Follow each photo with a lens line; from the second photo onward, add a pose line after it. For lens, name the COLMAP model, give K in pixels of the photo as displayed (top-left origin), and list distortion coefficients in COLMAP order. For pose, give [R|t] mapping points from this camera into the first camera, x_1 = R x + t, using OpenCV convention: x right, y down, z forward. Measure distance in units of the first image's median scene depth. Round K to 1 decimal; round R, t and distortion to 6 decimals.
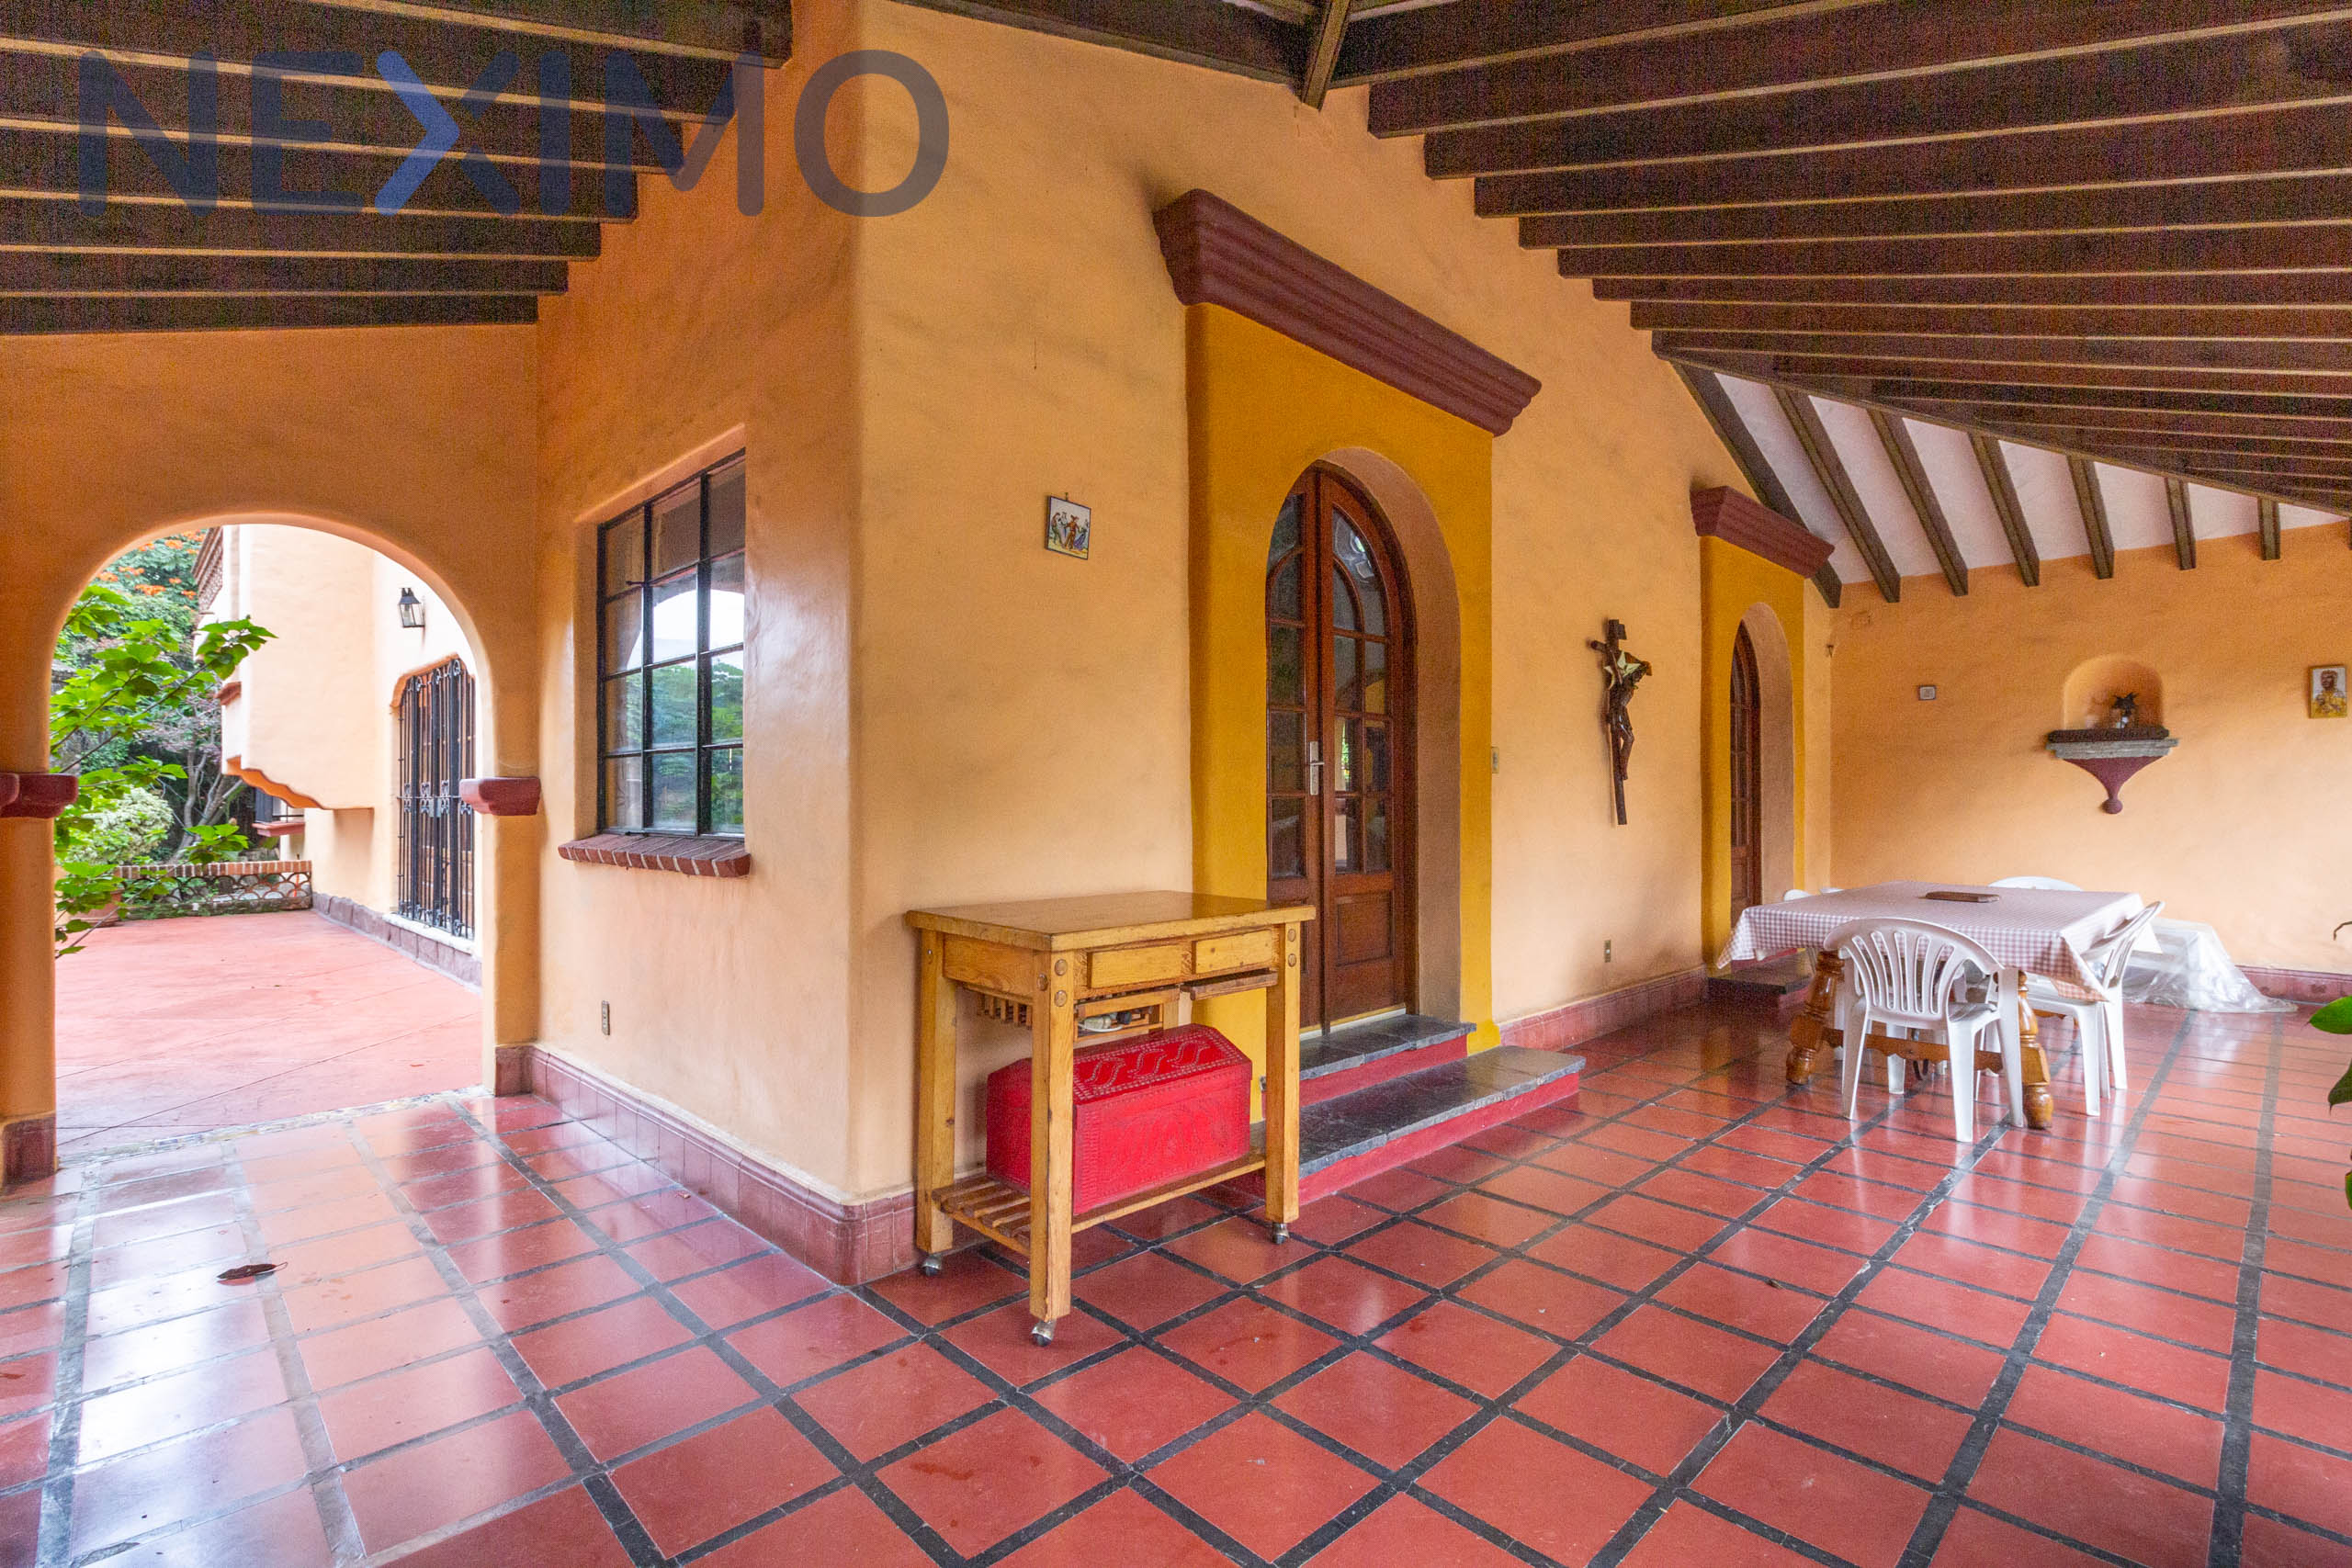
lens RADIAL K [[1100.6, 0, 1185.4], [0, 1100.6, 790.3], [0, 0, 1]] dist [-0.003062, 0.002440]
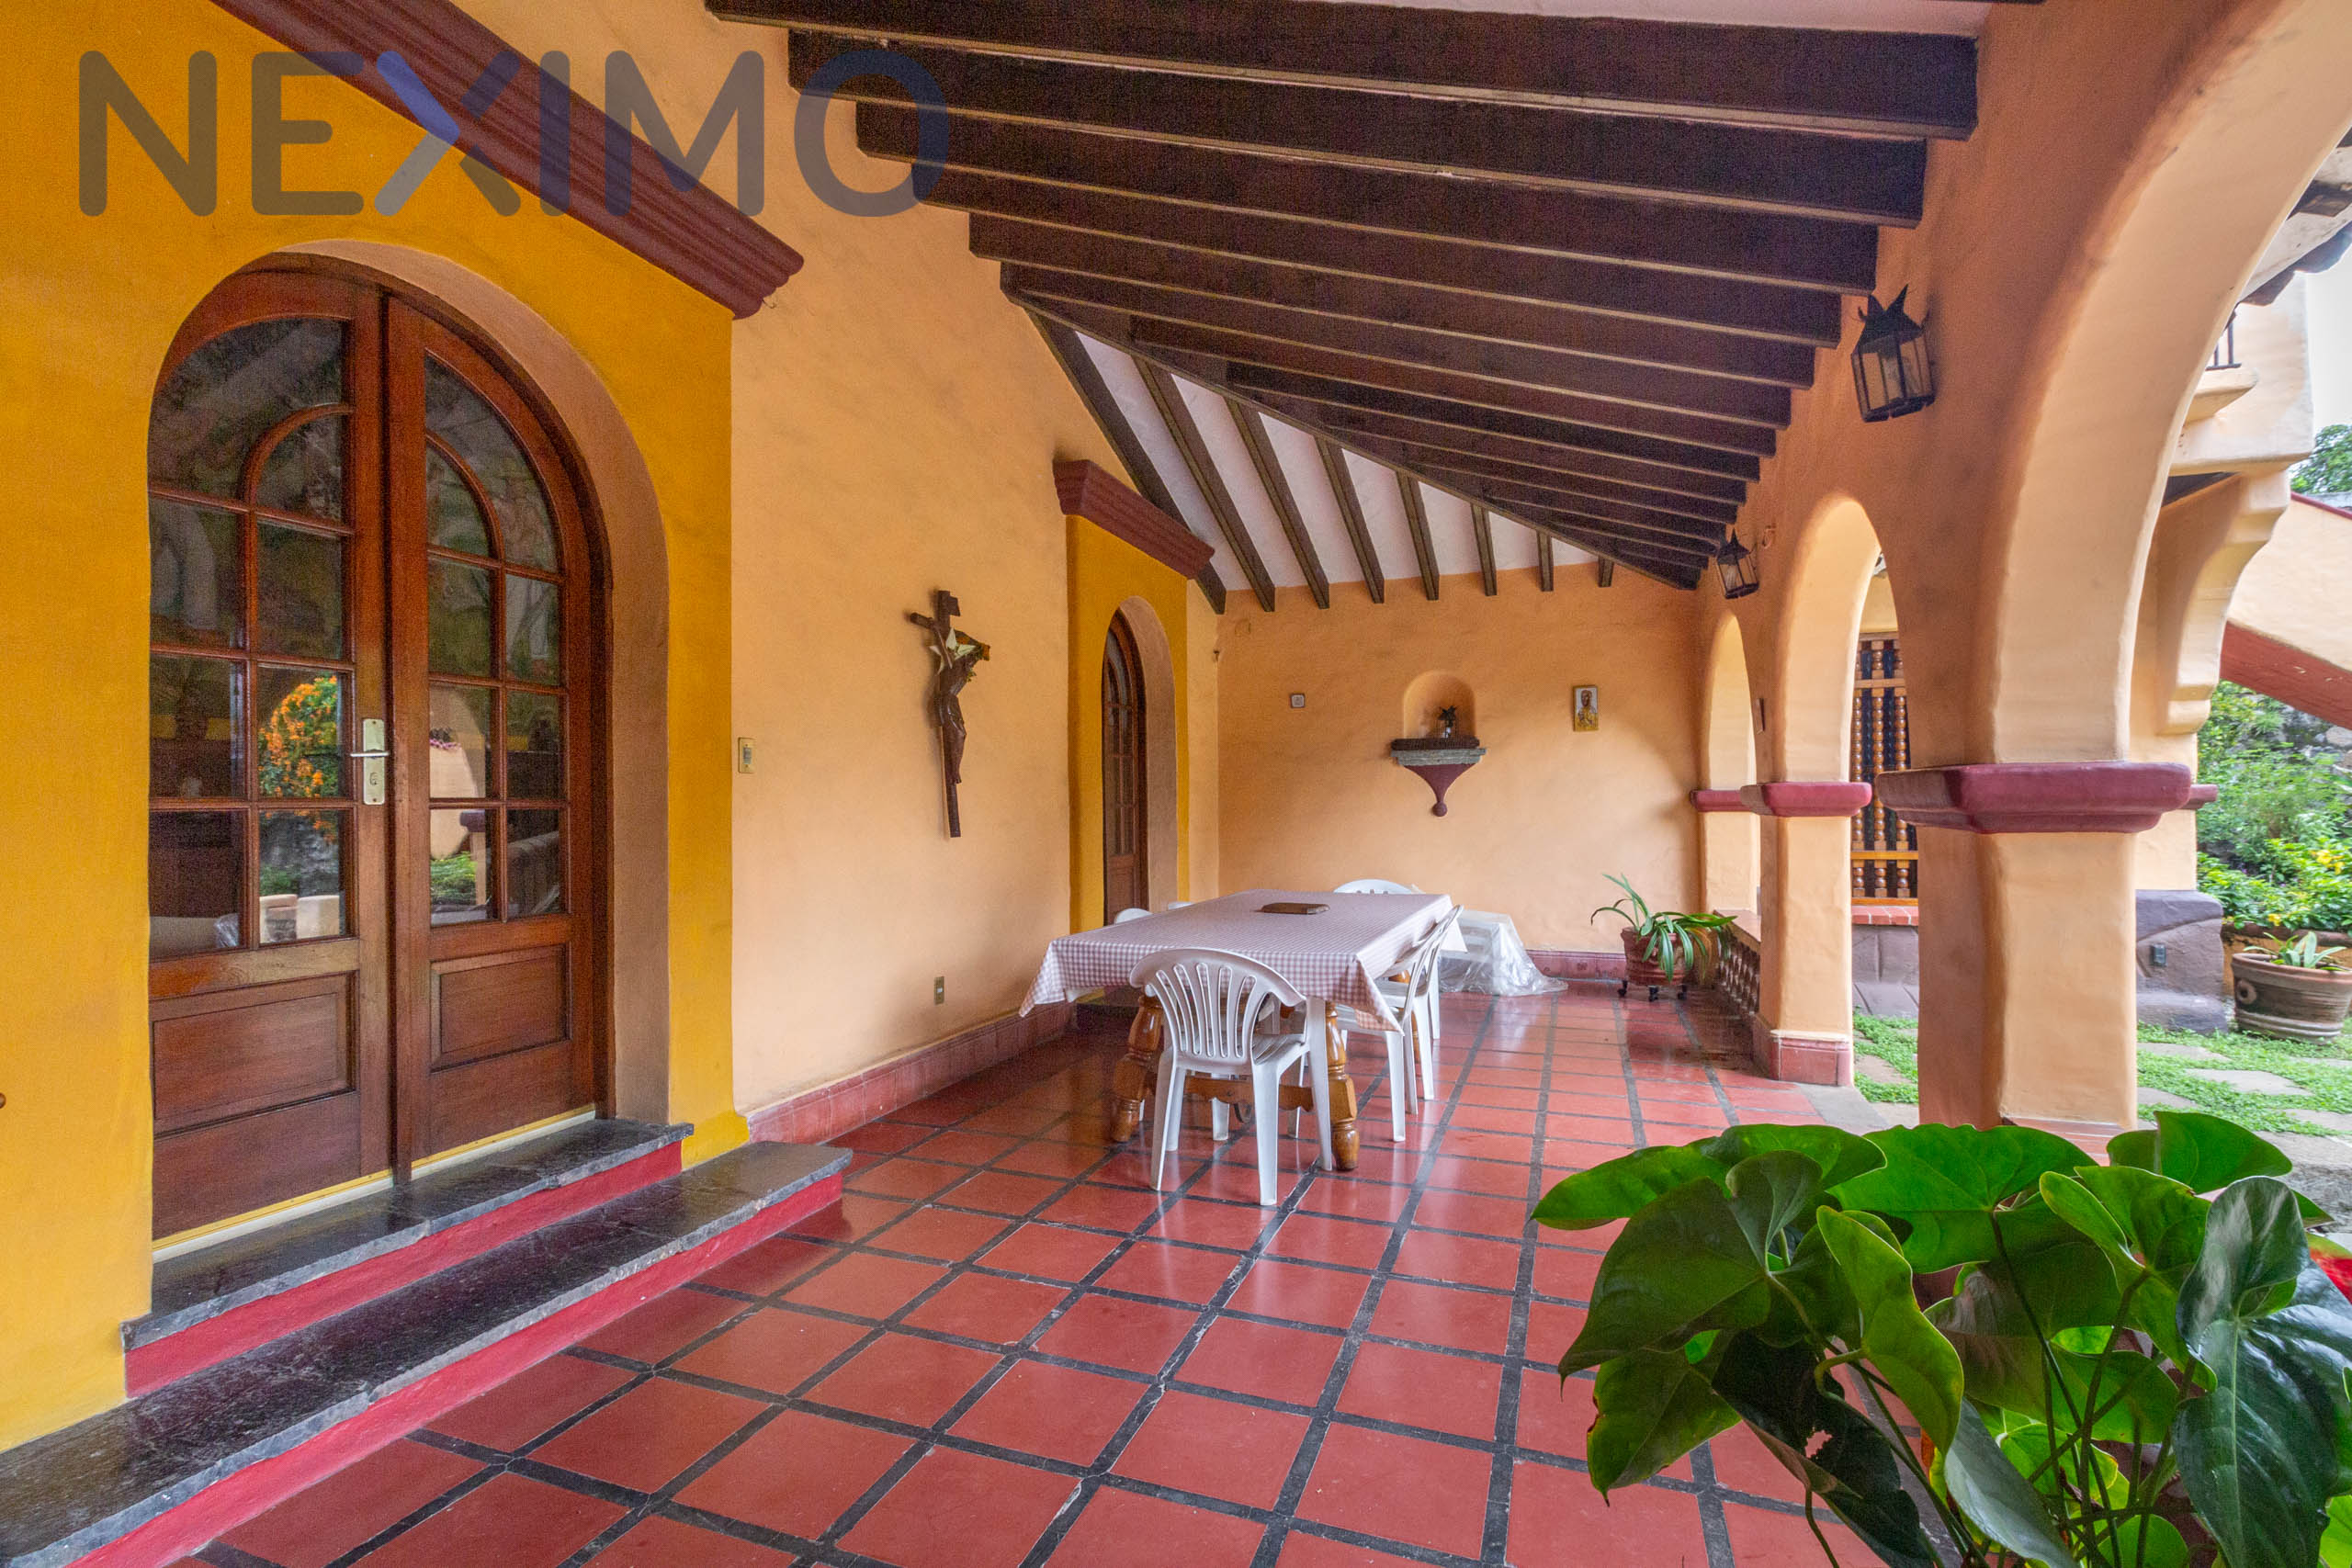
lens RADIAL K [[1100.6, 0, 1165.6], [0, 1100.6, 790.3], [0, 0, 1]] dist [-0.003062, 0.002440]
pose [[0.906353, -0.001879, 0.422517, 0.191332], [0.004932, 0.999969, -0.006132, 0.001398], [-0.422492, 0.007641, 0.906334, 0.178005]]
